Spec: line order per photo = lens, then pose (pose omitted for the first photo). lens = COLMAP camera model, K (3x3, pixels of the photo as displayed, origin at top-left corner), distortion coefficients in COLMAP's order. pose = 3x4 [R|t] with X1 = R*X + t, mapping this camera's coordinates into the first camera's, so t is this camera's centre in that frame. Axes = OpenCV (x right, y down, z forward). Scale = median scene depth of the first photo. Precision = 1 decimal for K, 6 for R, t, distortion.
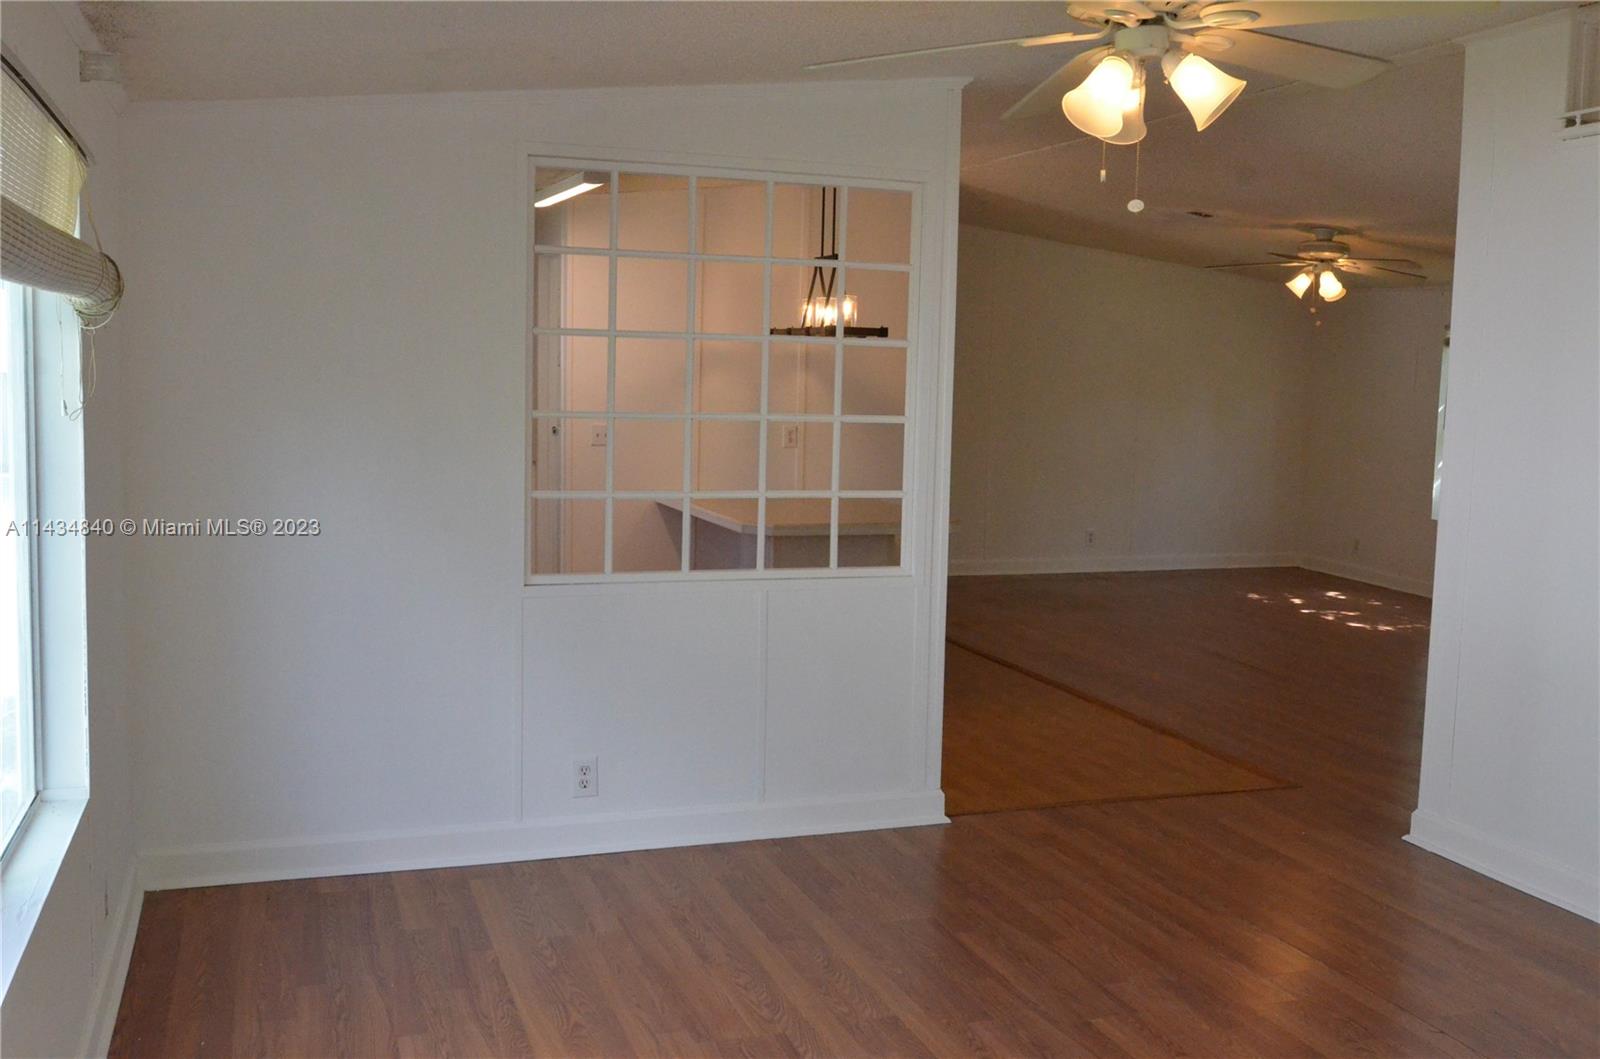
lens RADIAL K [[1495.7, 0, 798.1], [0, 1495.7, 529.5], [0, 0, 1]] dist [-0.024921, 0.000000]
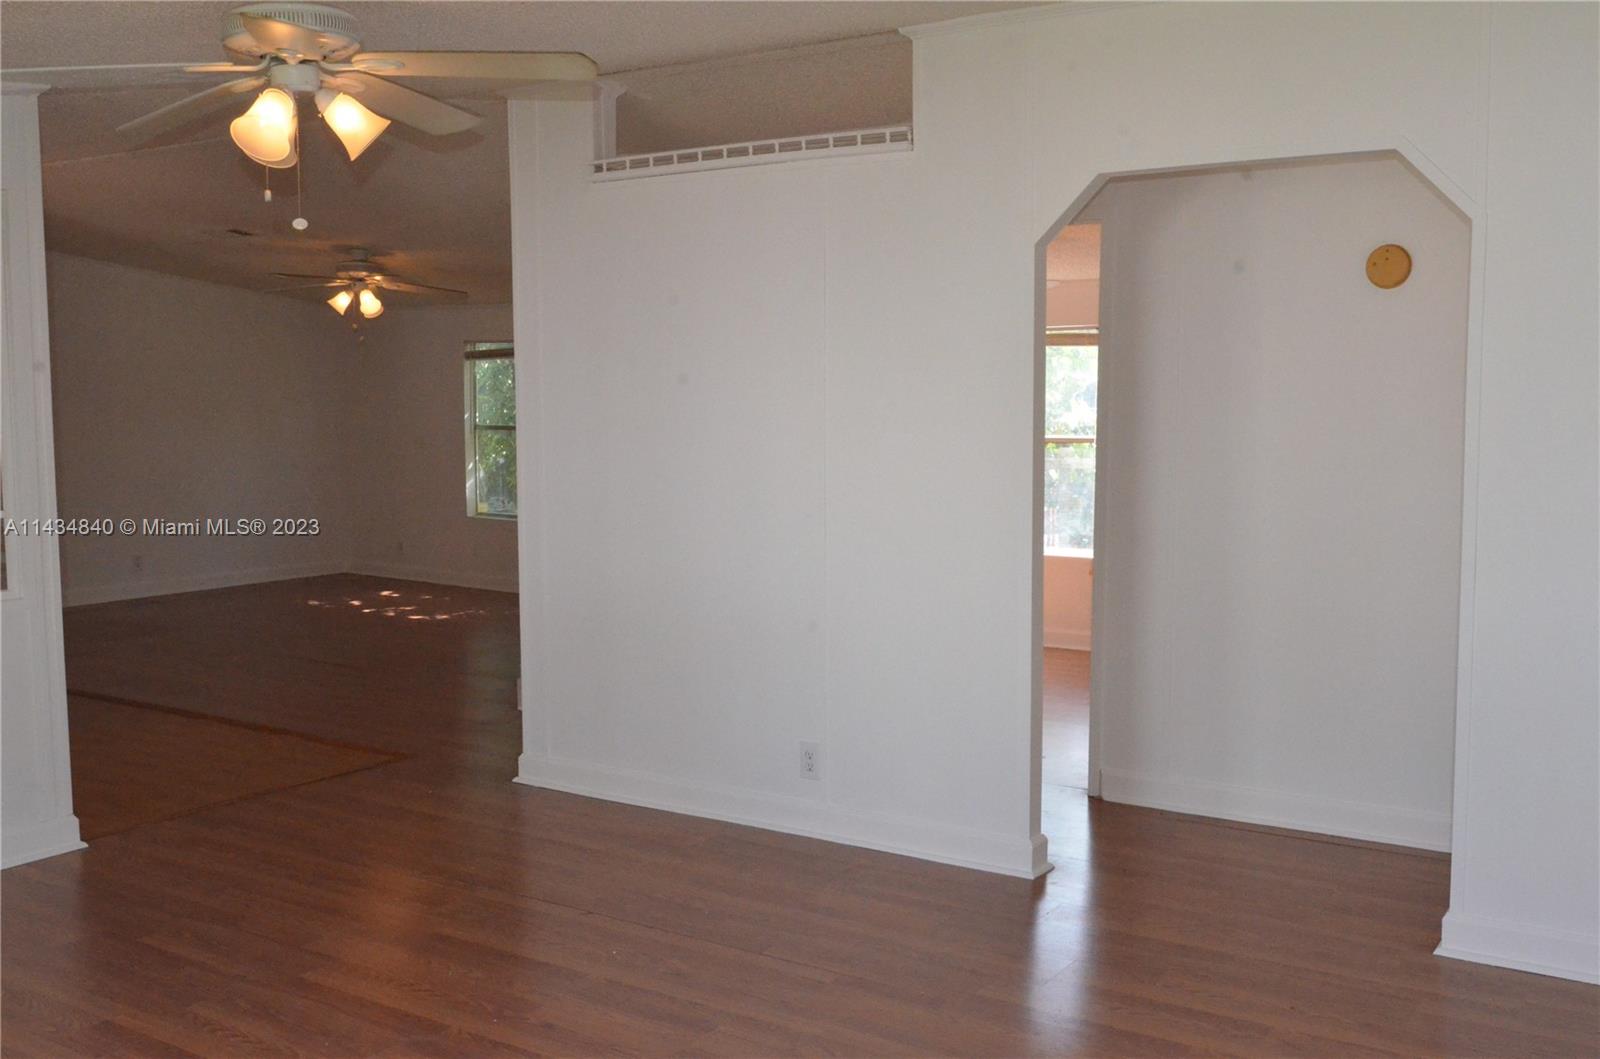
lens RADIAL K [[1495.7, 0, 801.7], [0, 1495.7, 526.9], [0, 0, 1]] dist [-0.024921, 0.000000]
pose [[0.793049, -0.076504, 0.604335, -0.098325], [0.085927, 0.996212, 0.013355, 0.015506], [-0.603067, 0.041337, 0.796619, -0.061291]]
